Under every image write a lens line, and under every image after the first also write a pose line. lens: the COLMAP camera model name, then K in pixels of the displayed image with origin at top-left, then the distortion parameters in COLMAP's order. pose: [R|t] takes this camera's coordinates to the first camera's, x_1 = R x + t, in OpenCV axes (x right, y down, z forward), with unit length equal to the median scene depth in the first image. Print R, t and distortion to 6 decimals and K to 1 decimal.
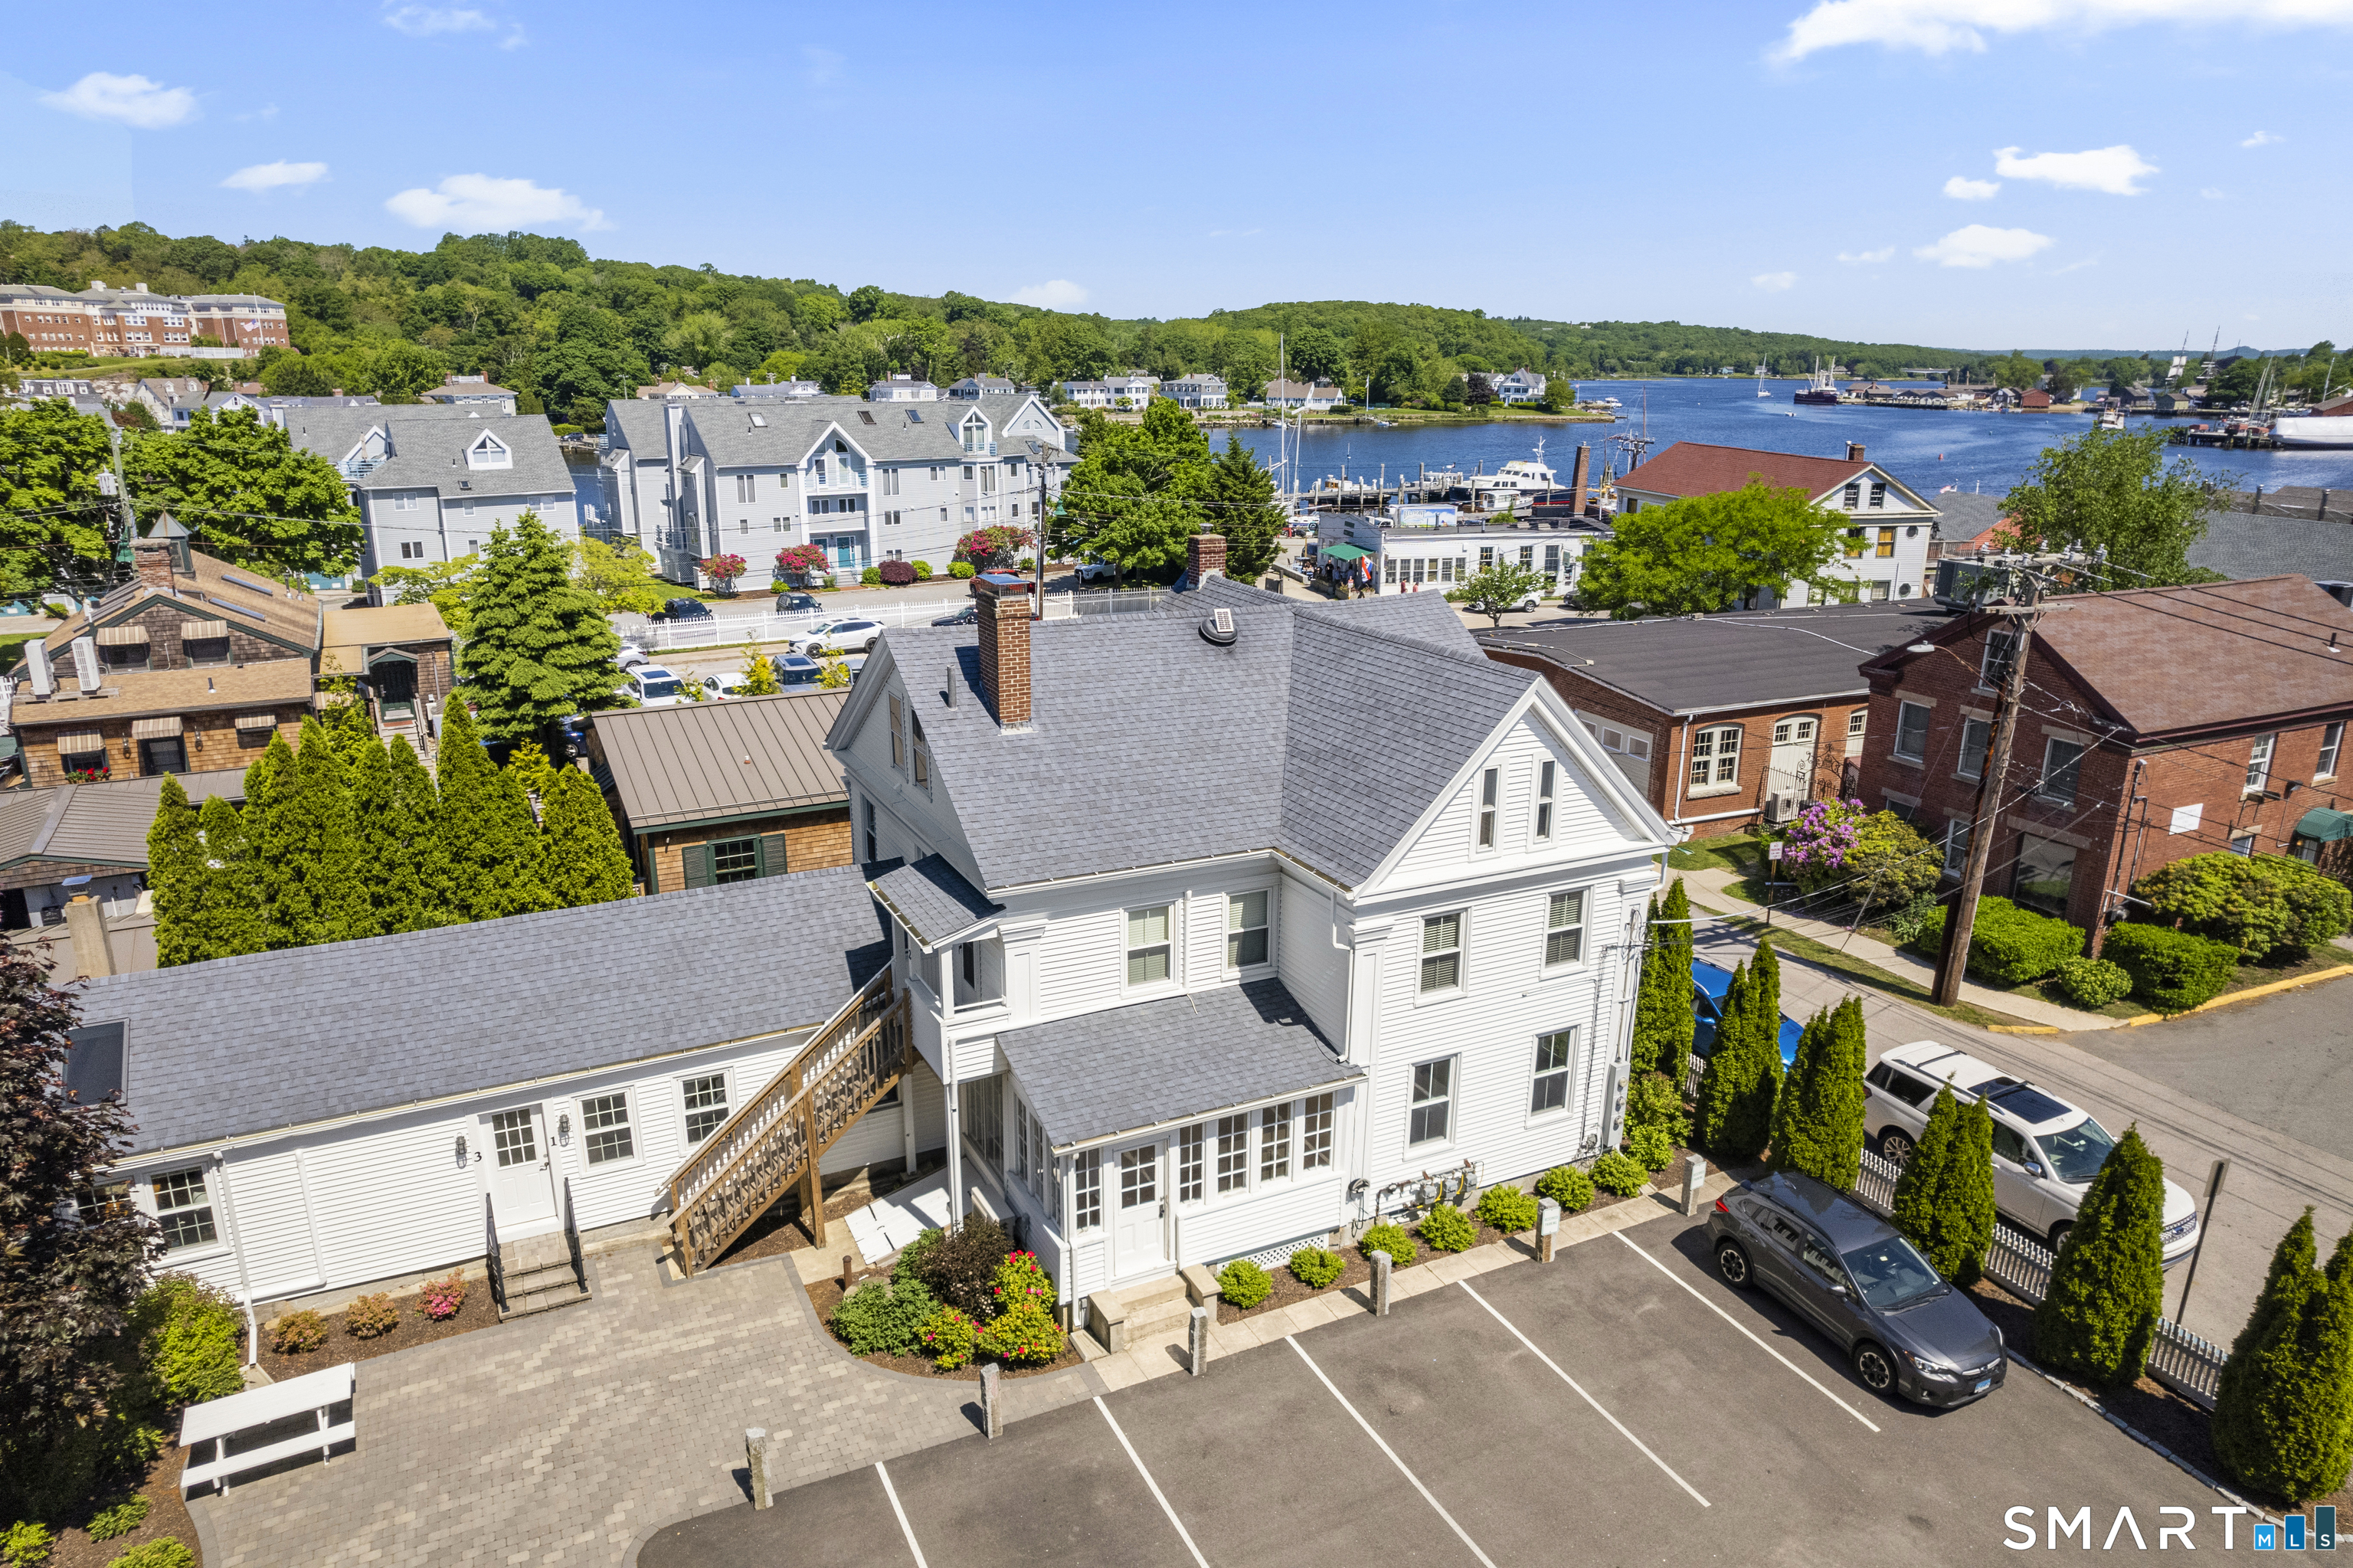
lens RADIAL K [[1523.1, 0, 1163.4], [0, 1523.1, 780.6], [0, 0, 1]] dist [-0.062749, 0.053479]
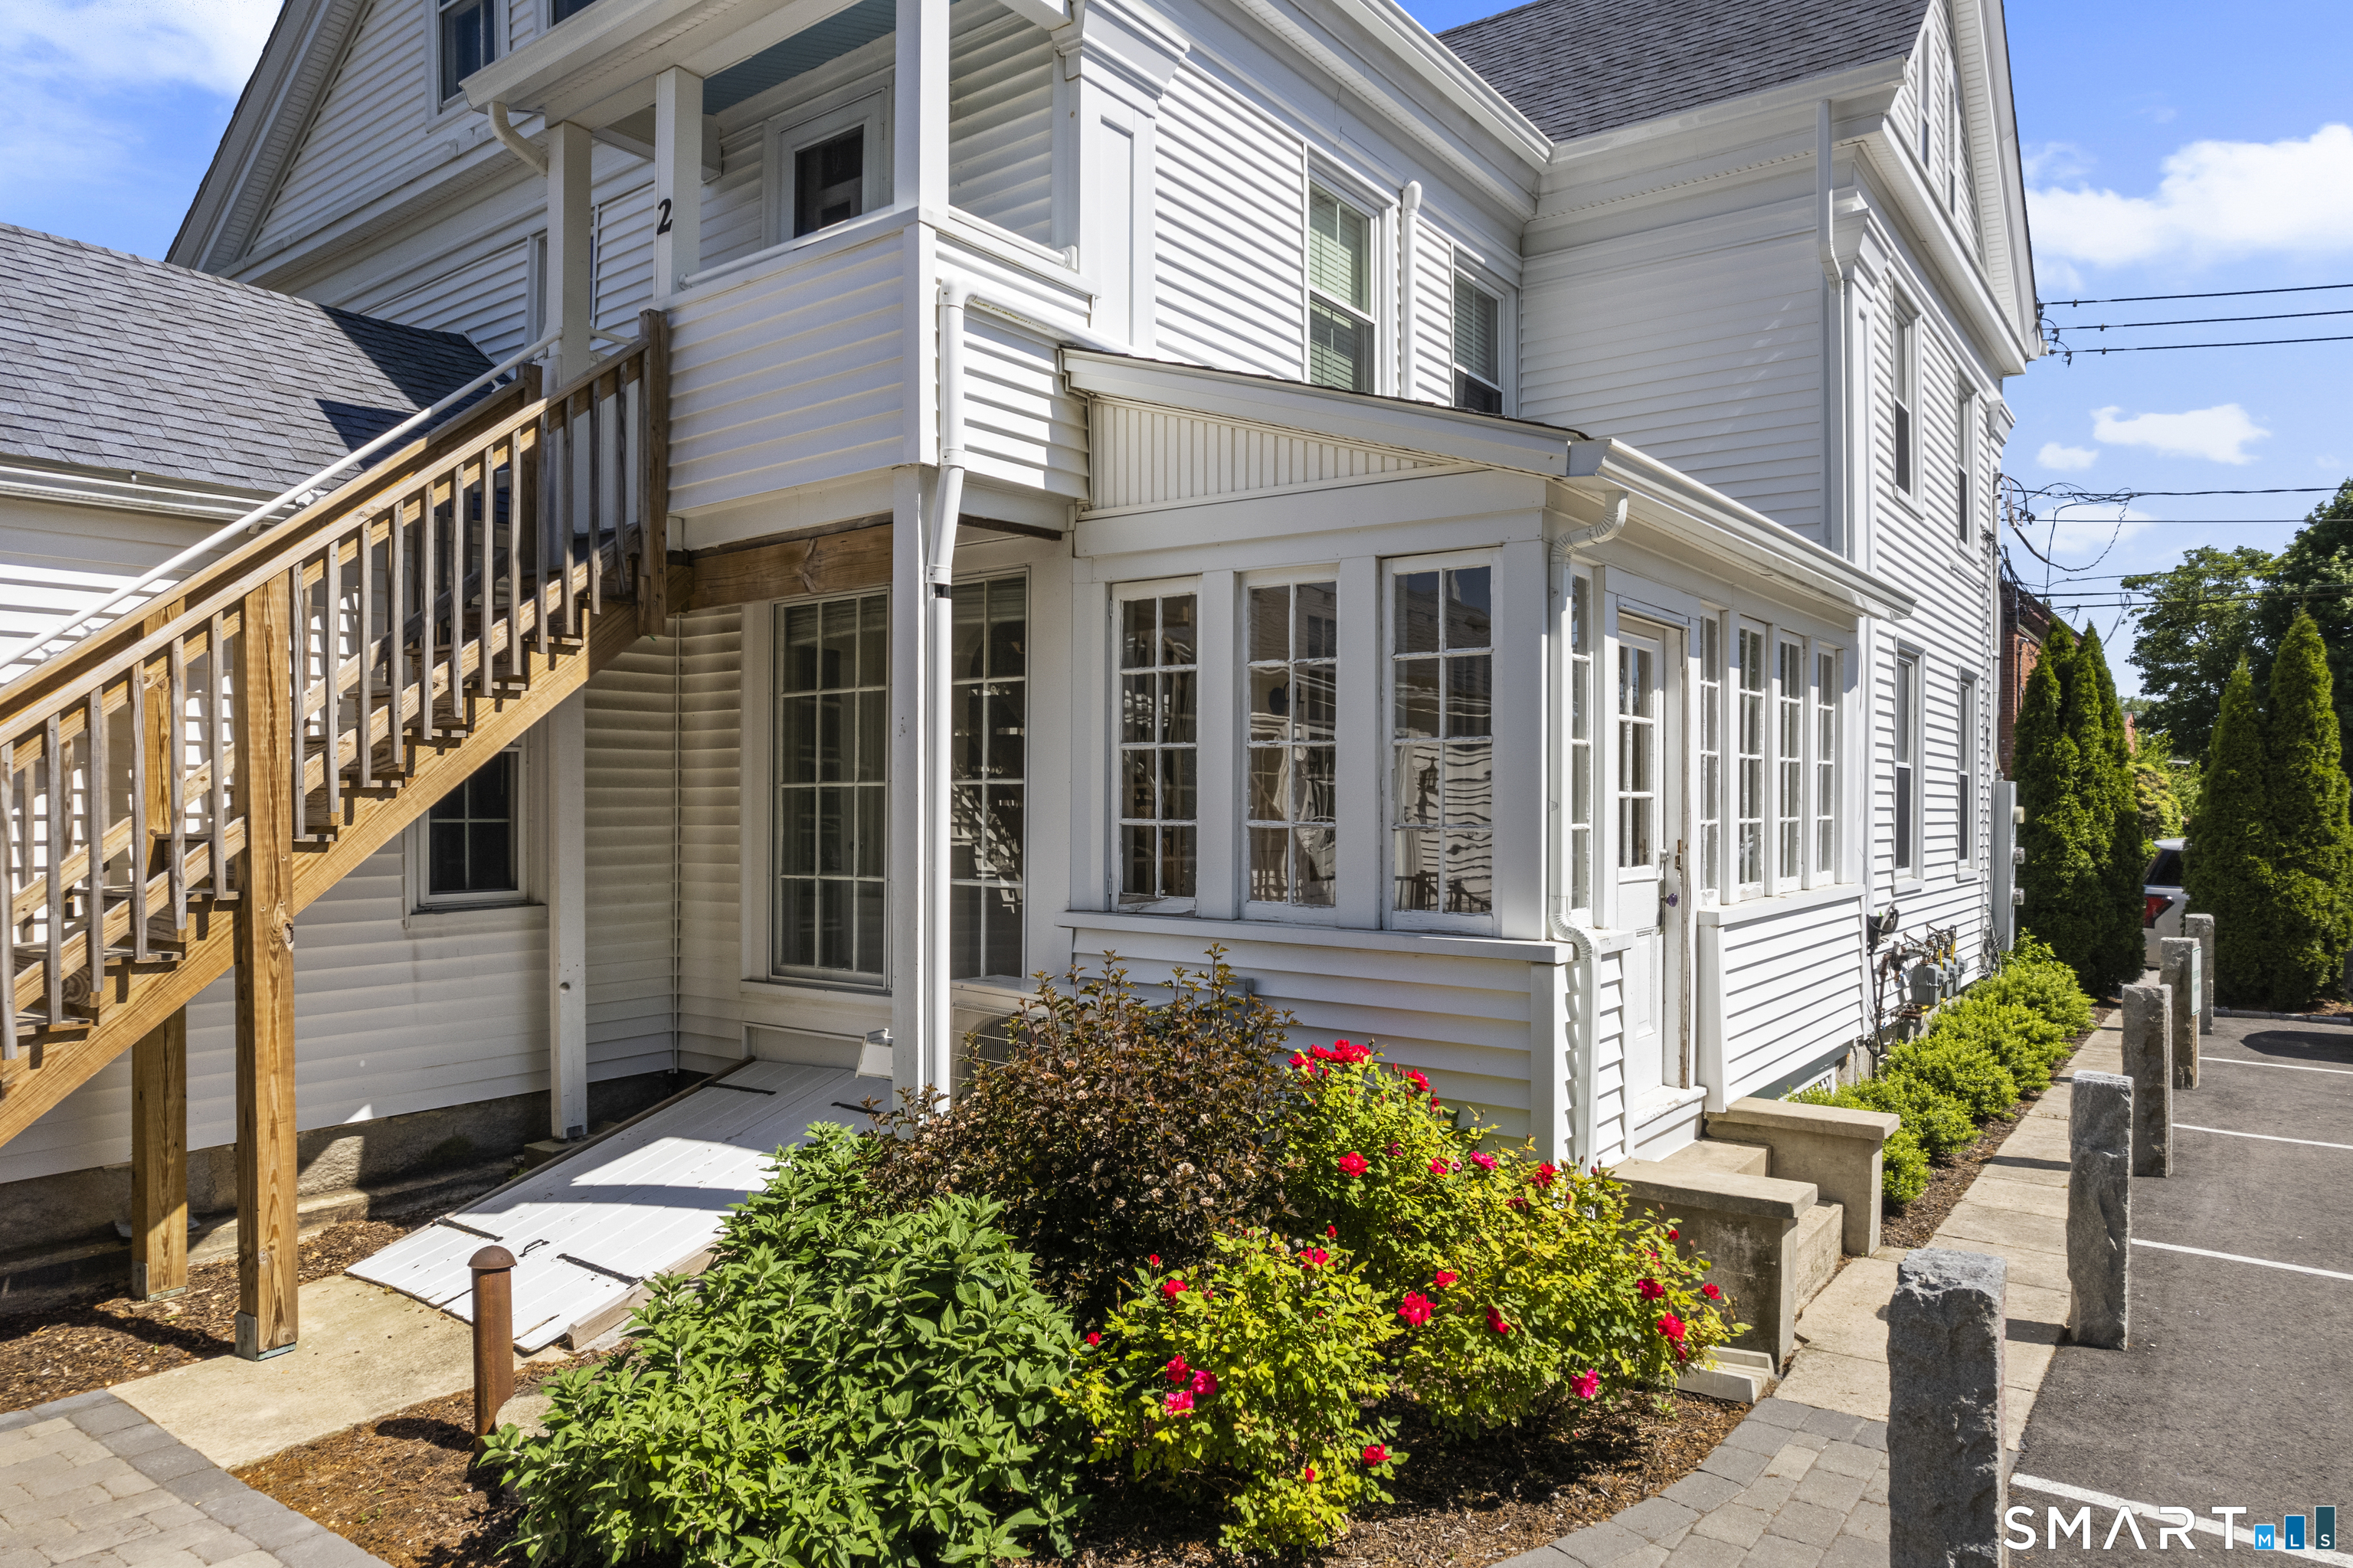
lens RADIAL K [[1523.1, 0, 1180.9], [0, 1523.1, 799.7], [0, 0, 1]] dist [-0.062749, 0.053479]
pose [[0.878406, 0.003310, 0.477903, -0.222178], [0.138494, 0.955305, -0.261175, 0.319273], [-0.457408, 0.295605, 0.838687, 0.761199]]
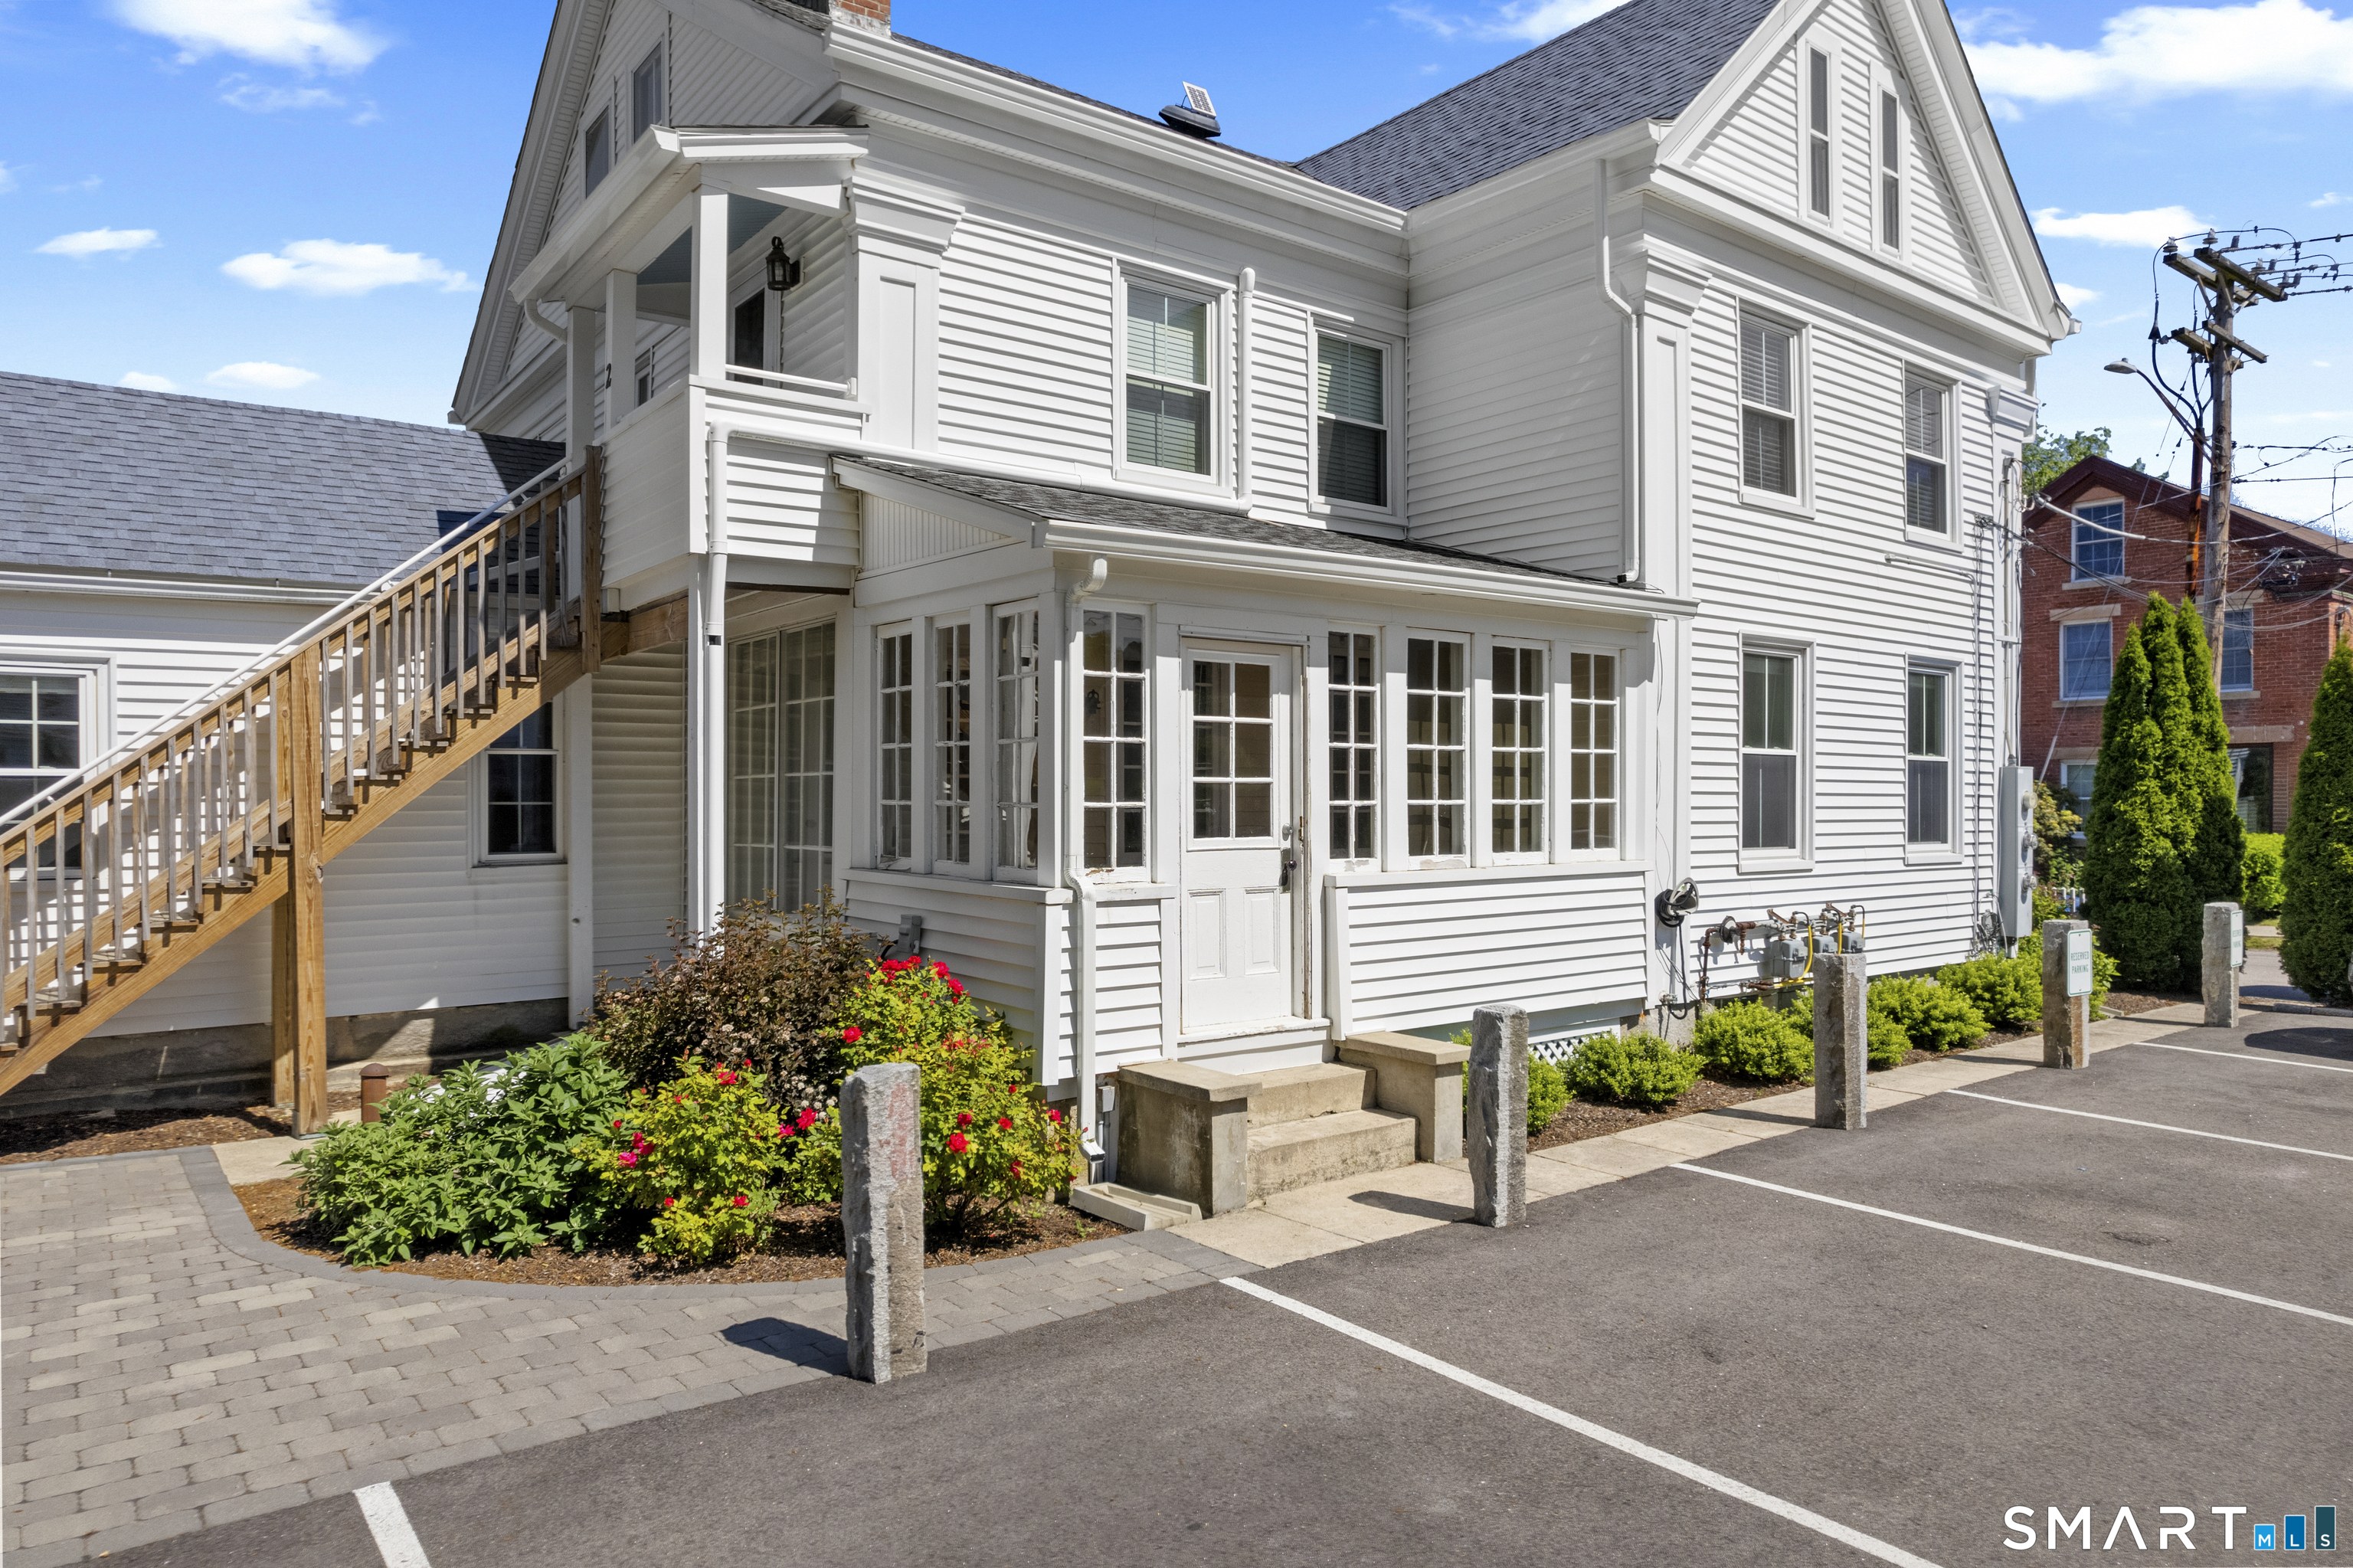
lens RADIAL K [[1523.1, 0, 1184.0], [0, 1523.1, 790.1], [0, 0, 1]] dist [-0.062749, 0.053479]
pose [[0.976607, 0.000566, 0.215032, -0.103040], [0.063780, 0.954234, -0.292182, 0.361639], [-0.205357, 0.299062, 0.931875, 0.631187]]
